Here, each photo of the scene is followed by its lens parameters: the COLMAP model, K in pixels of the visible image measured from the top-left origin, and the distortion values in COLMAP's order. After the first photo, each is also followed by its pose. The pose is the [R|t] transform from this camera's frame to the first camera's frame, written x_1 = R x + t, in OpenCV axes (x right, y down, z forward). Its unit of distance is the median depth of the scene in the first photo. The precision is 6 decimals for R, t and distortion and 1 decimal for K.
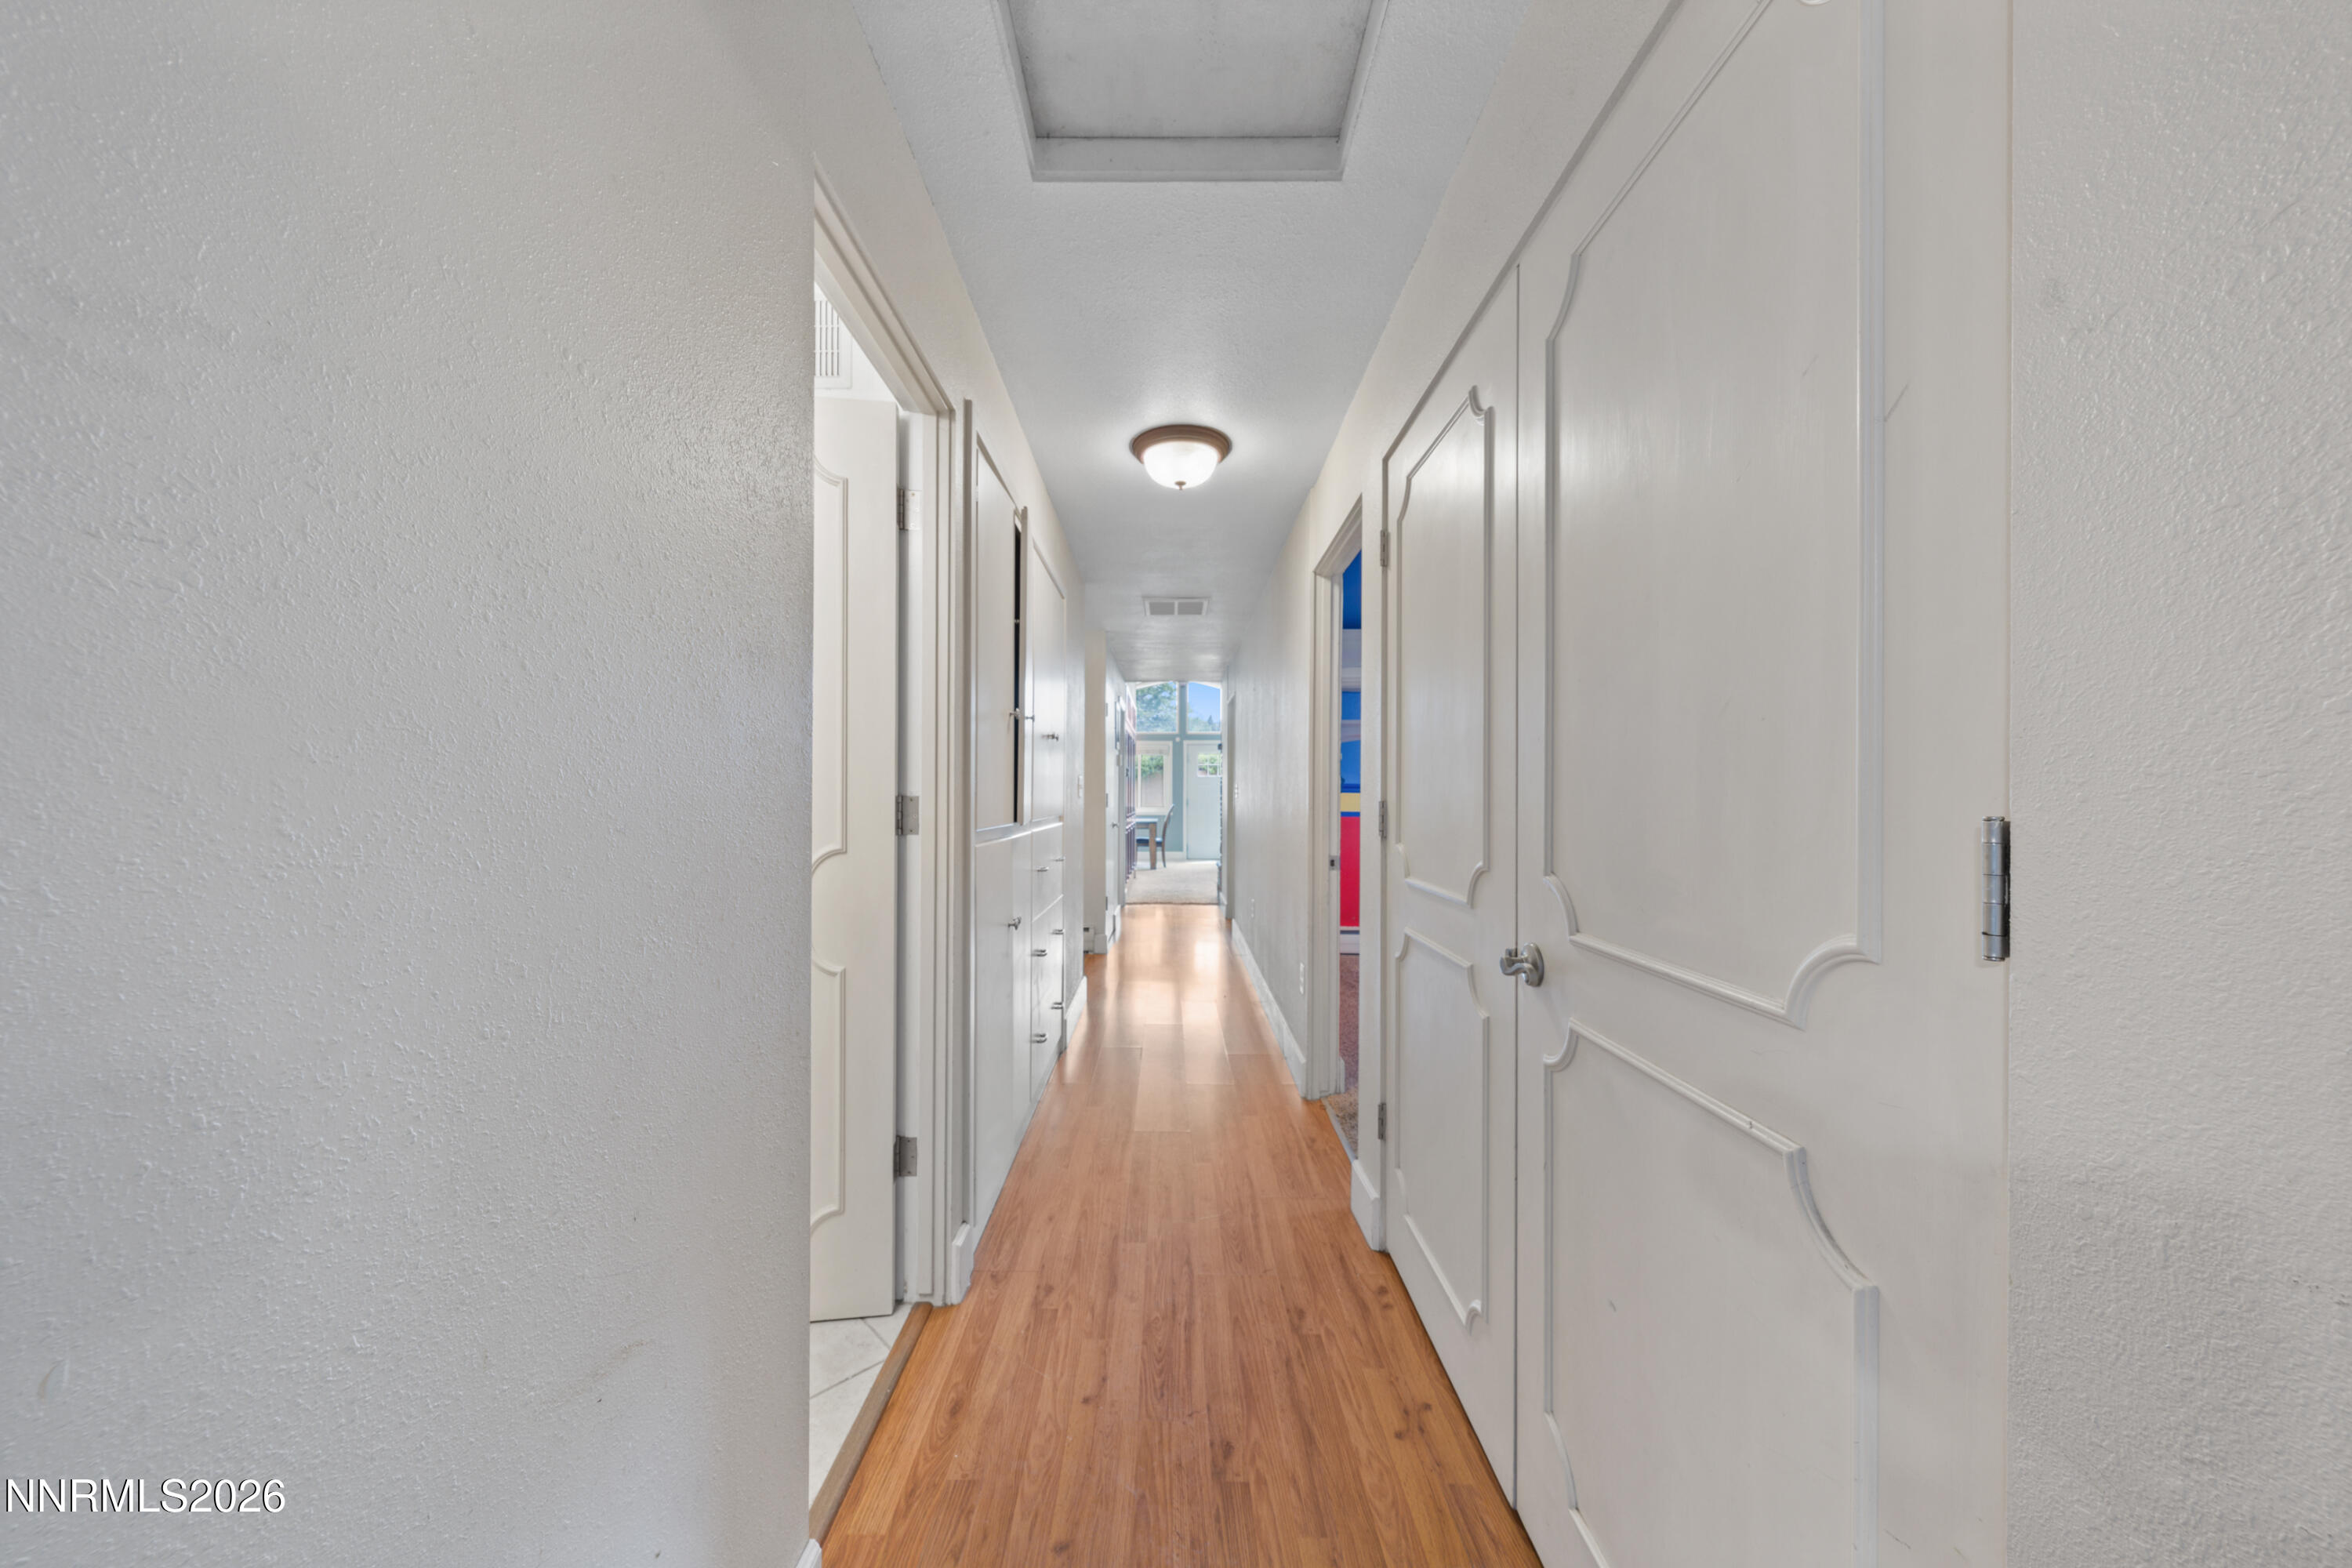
lens RADIAL K [[806.5, 0, 1183.2], [0, 806.5, 784.5], [0, 0, 1]] dist [0.000876, 0.000015]
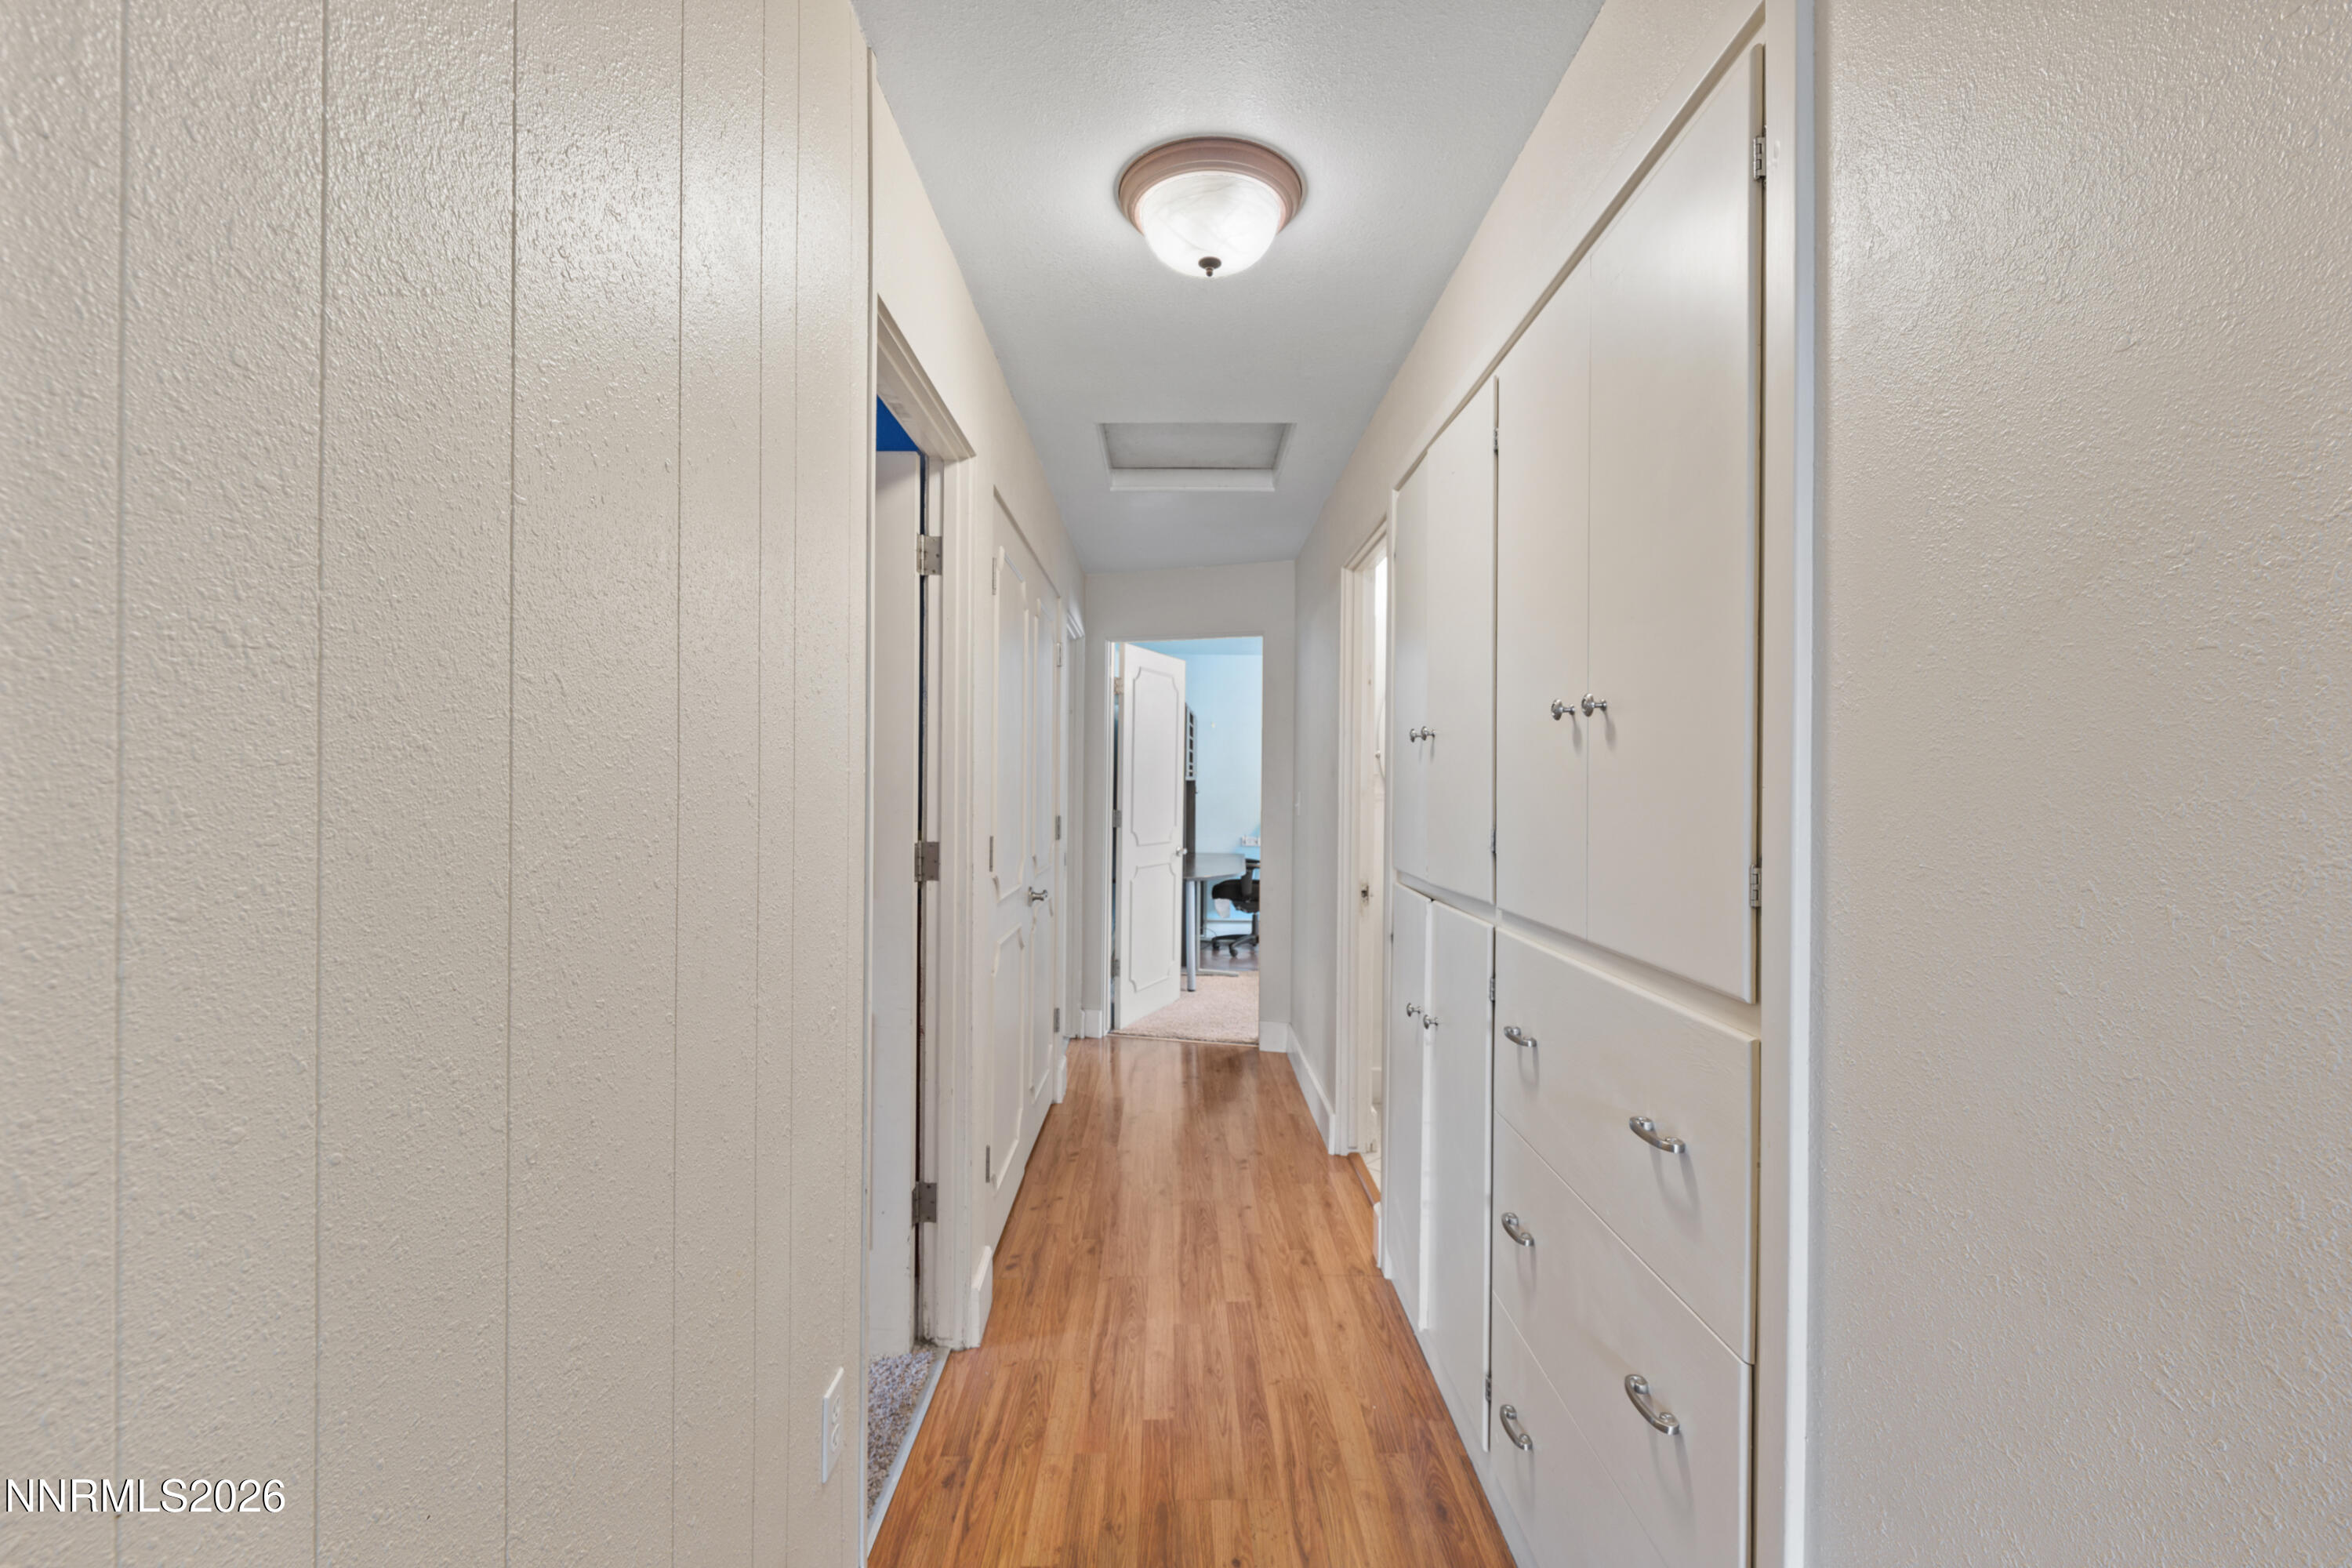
lens RADIAL K [[1017.6, 0, 1185.0], [0, 1017.6, 781.7], [0, 0, 1]] dist [-0.000722, -0.000173]
pose [[-0.999911, -0.013007, 0.002818, 0.007939], [-0.013039, 0.999848, -0.011534, -0.035775], [-0.002667, -0.011569, -0.999930, 2.337772]]
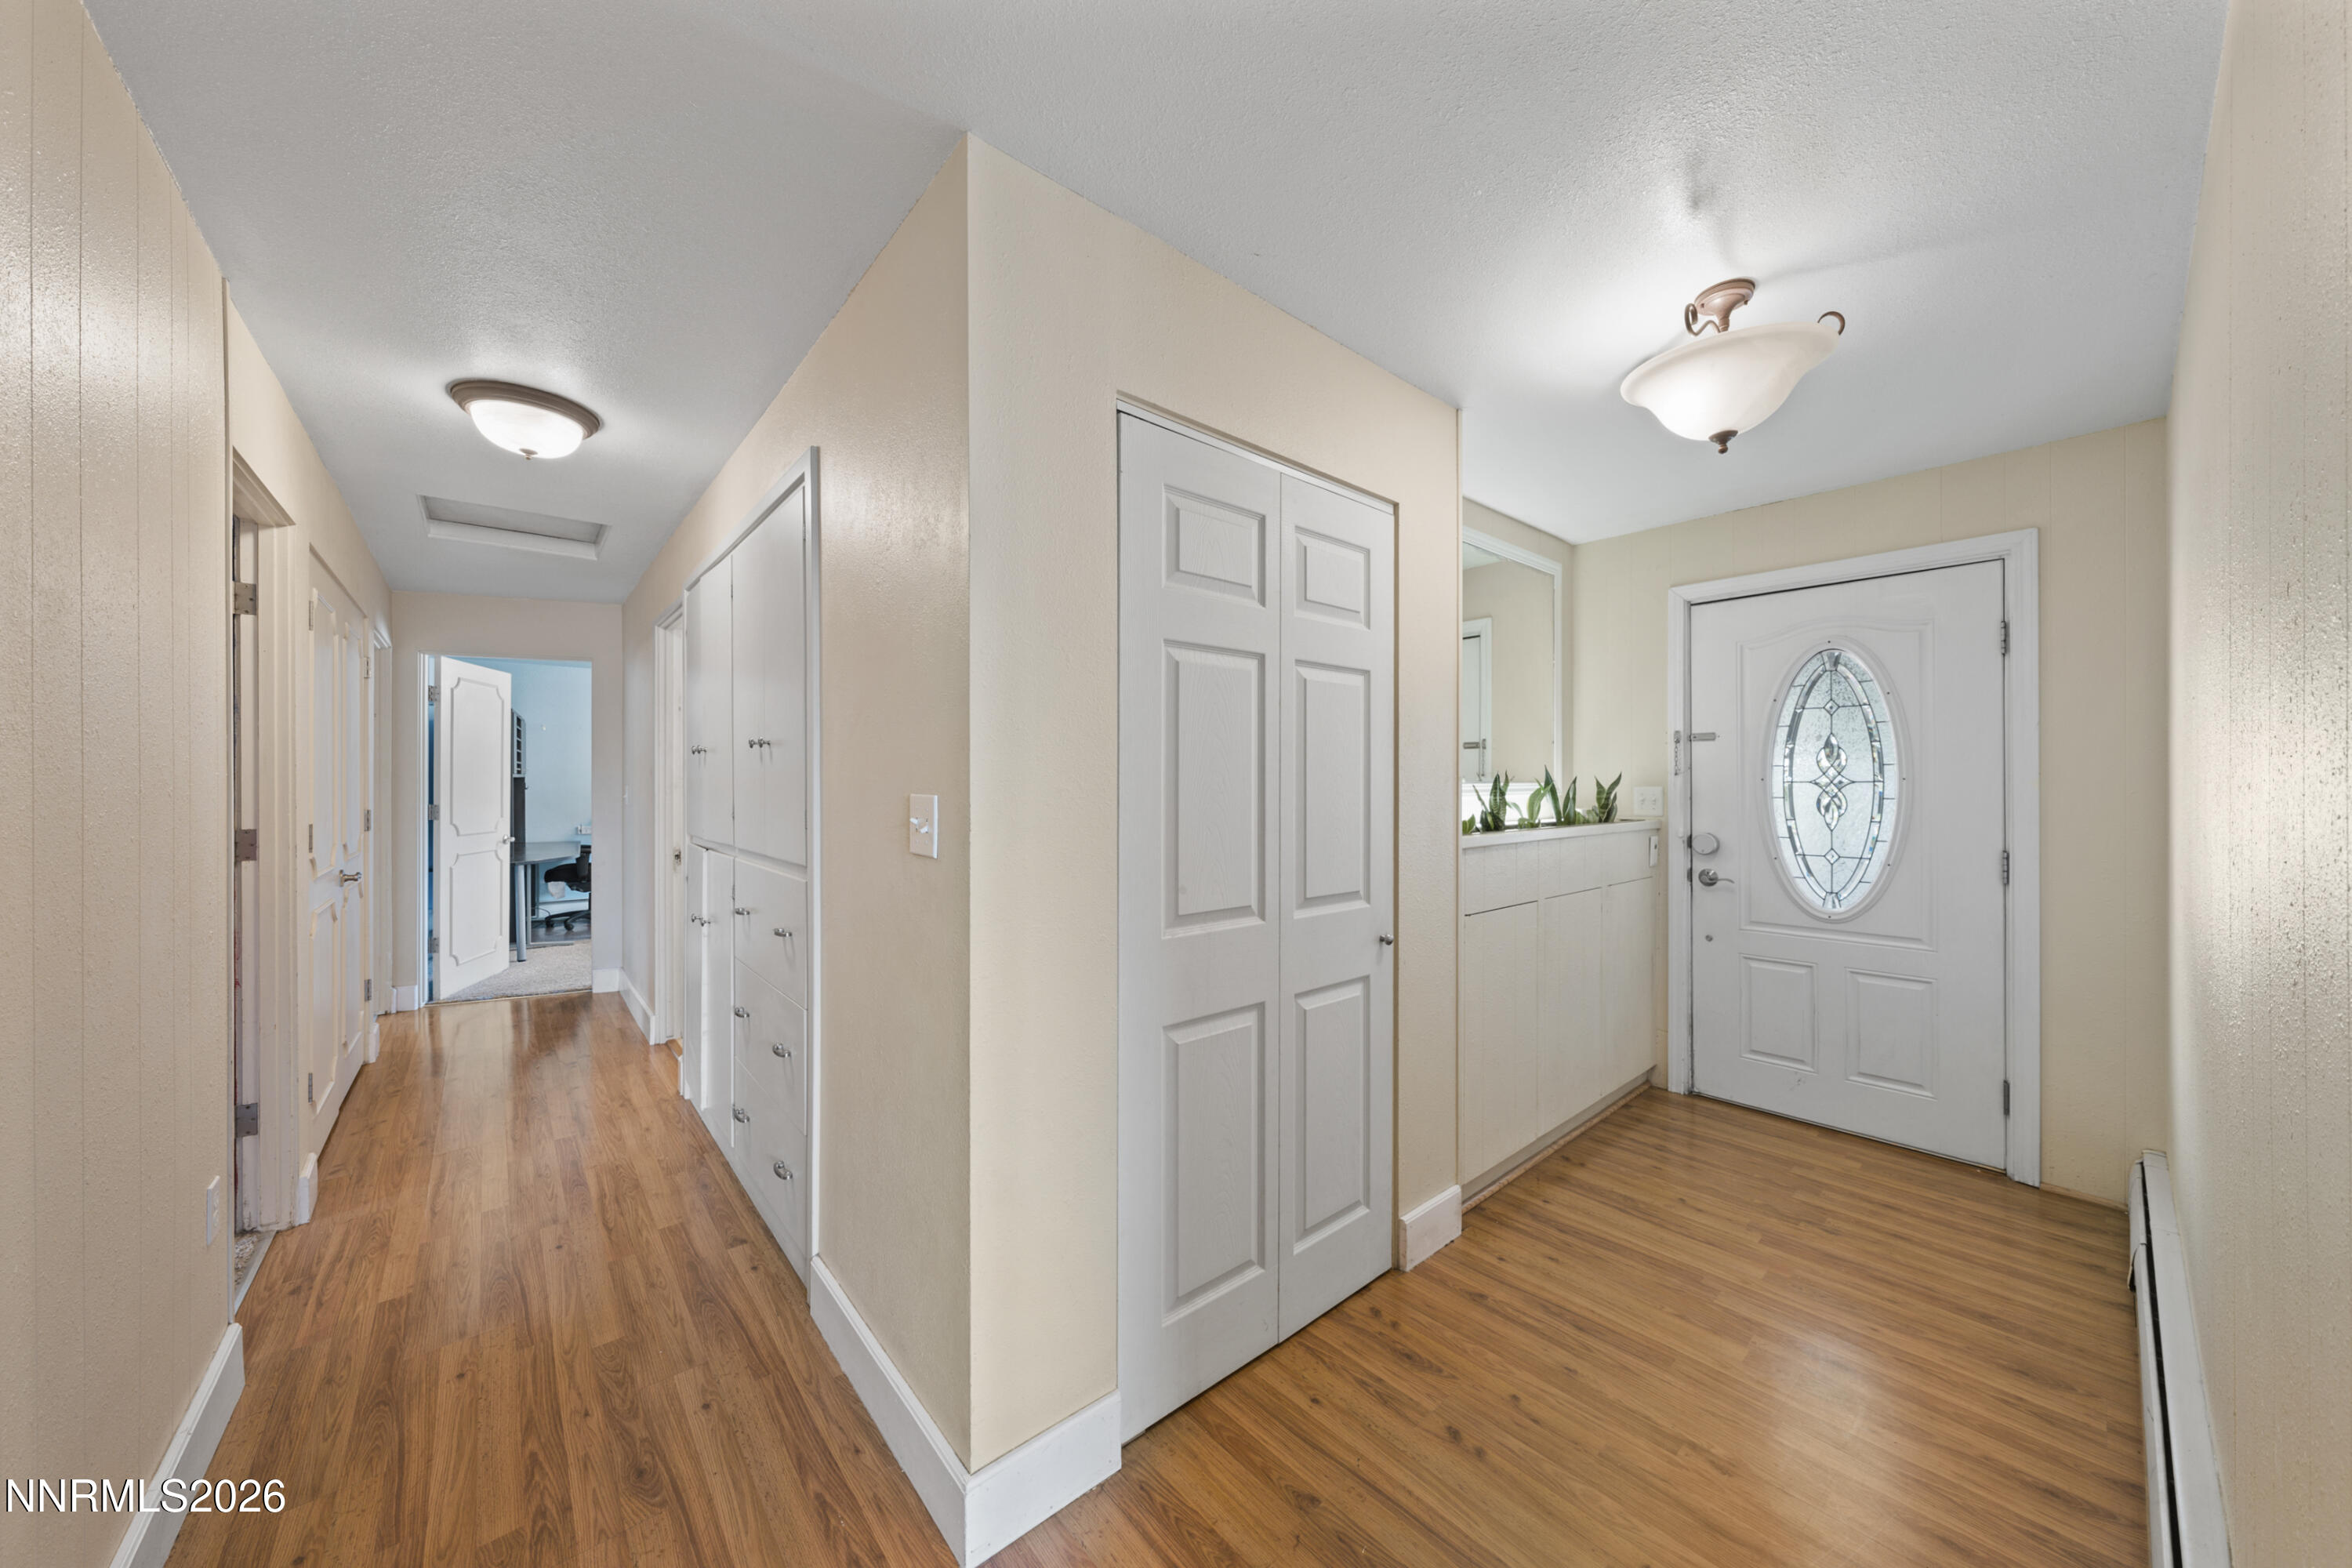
lens RADIAL K [[806.5, 0, 1183.2], [0, 806.5, 784.5], [0, 0, 1]] dist [0.000876, 0.000015]
pose [[-0.770499, -0.002319, -0.637436, 0.007364], [0.001686, 0.999982, -0.005676, -0.031417], [0.637438, -0.005448, -0.770482, 2.903209]]
